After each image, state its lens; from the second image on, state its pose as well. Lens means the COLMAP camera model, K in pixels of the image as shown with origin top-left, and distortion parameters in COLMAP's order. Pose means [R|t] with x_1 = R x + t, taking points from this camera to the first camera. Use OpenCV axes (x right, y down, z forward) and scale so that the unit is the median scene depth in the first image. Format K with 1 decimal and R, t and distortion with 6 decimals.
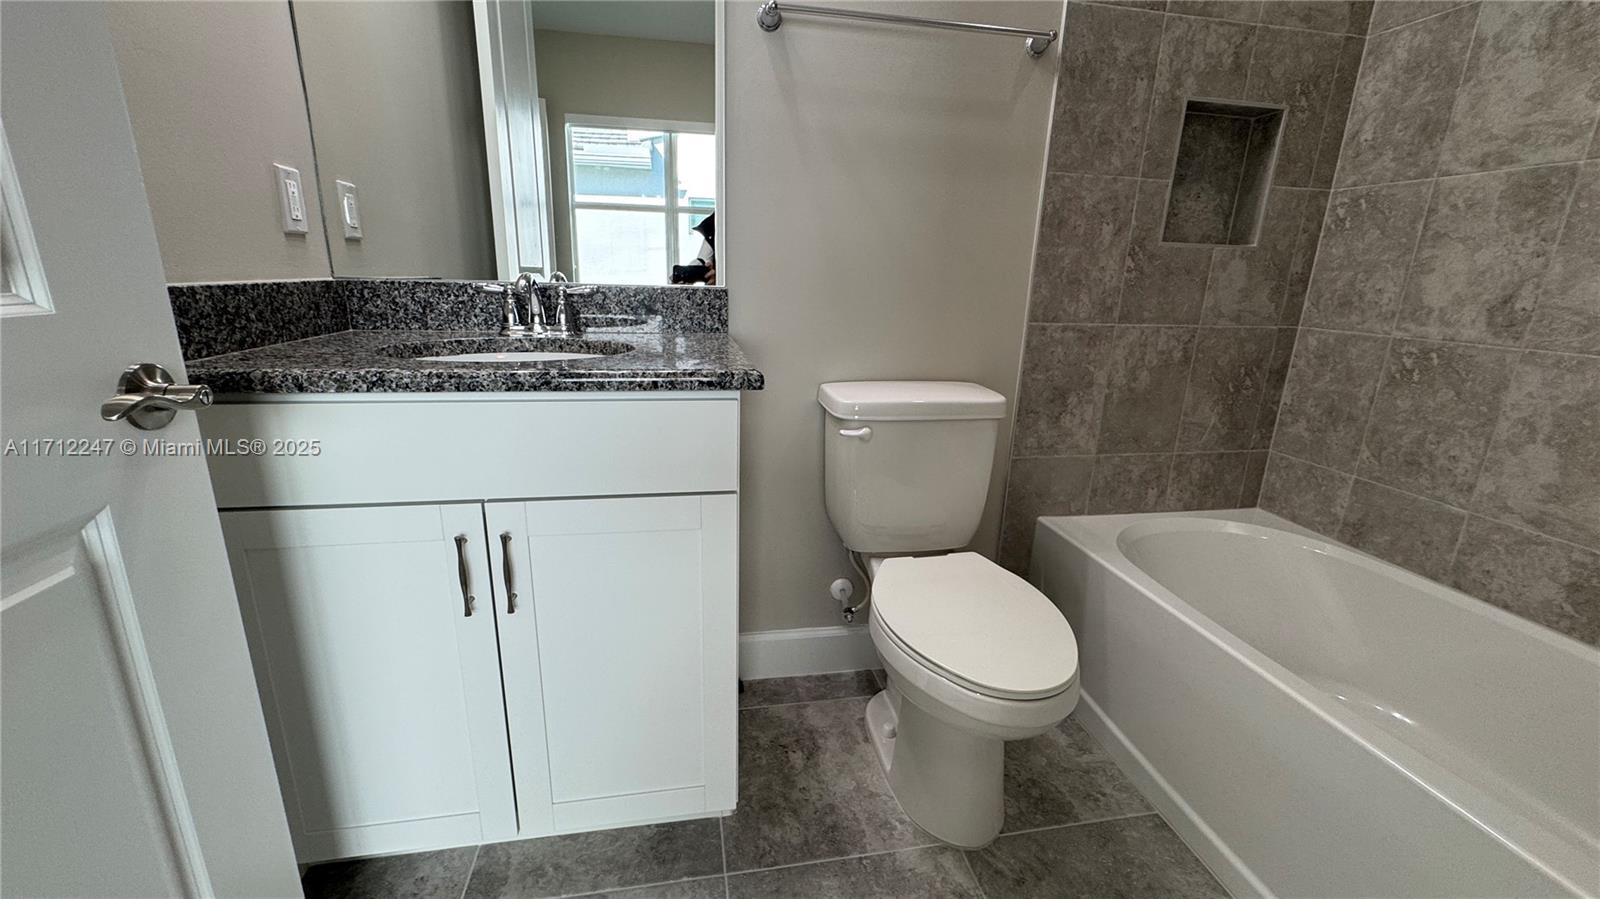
lens RADIAL K [[642.2, 0, 797.5], [0, 642.2, 447.8], [0, 0, 1]] dist [-0.000727, 0.000871]
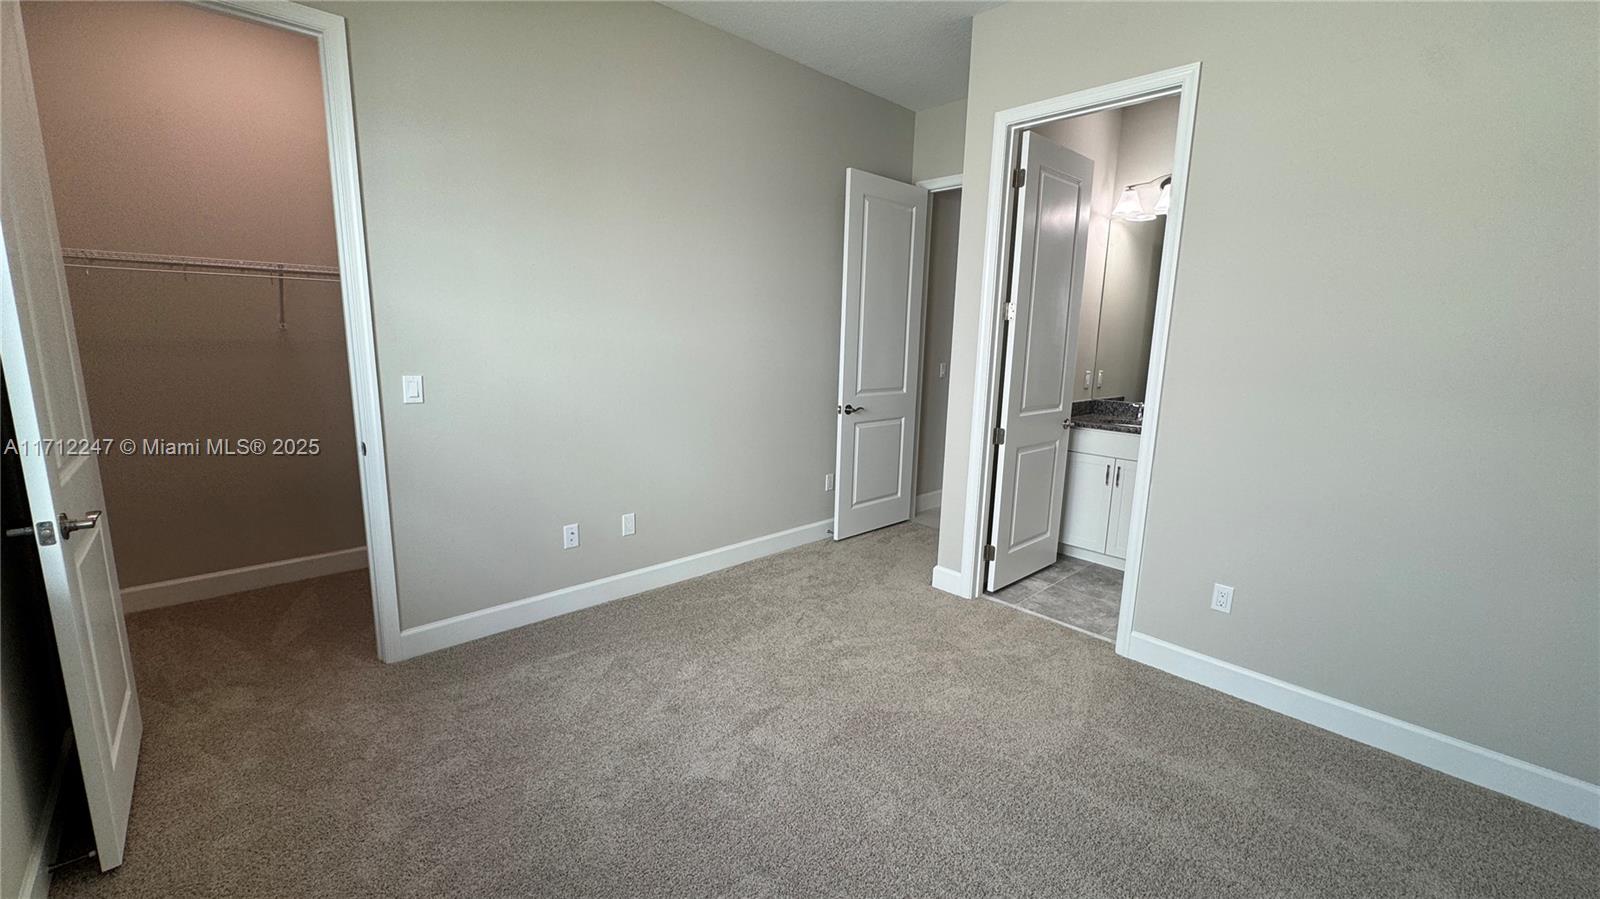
lens RADIAL K [[642.2, 0, 797.6], [0, 642.2, 446.1], [0, 0, 1]] dist [-0.000727, 0.000871]
pose [[0.547234, 0.131012, -0.826663, 1.268589], [-0.229793, 0.973237, 0.002123, 0.330513], [0.804817, 0.188799, 0.562694, -2.114846]]
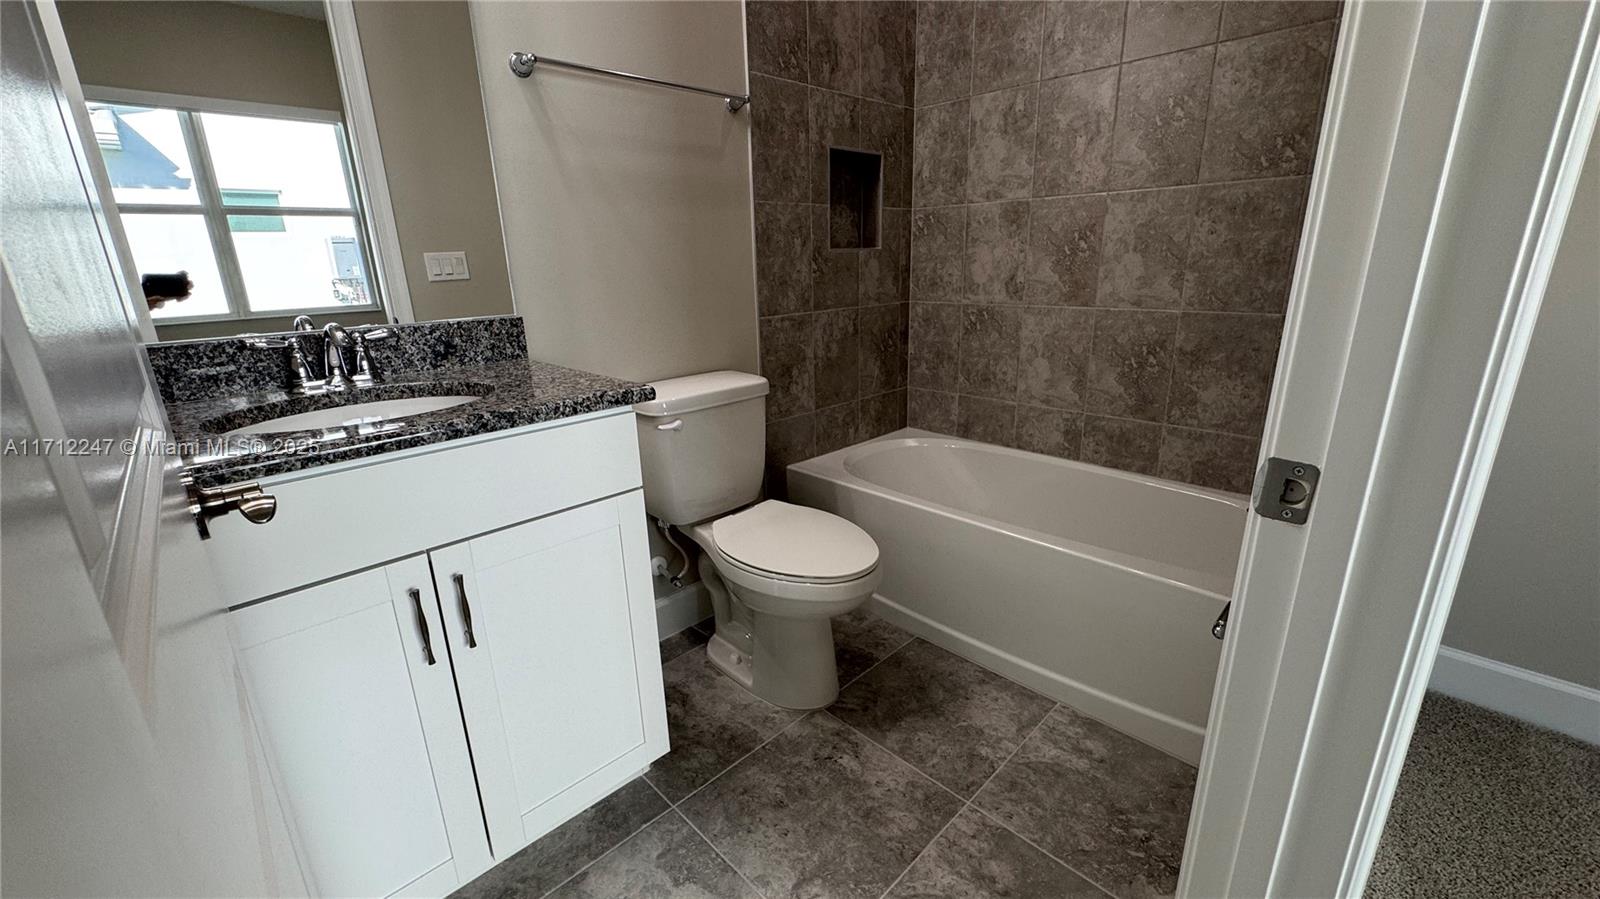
lens RADIAL K [[642.2, 0, 799.4], [0, 642.2, 449.9], [0, 0, 1]] dist [-0.000727, 0.000871]
pose [[0.827968, -0.210184, 0.519895, -0.336448], [0.198531, 0.976923, 0.078779, -0.025890], [-0.524456, 0.037989, 0.850590, -0.136837]]
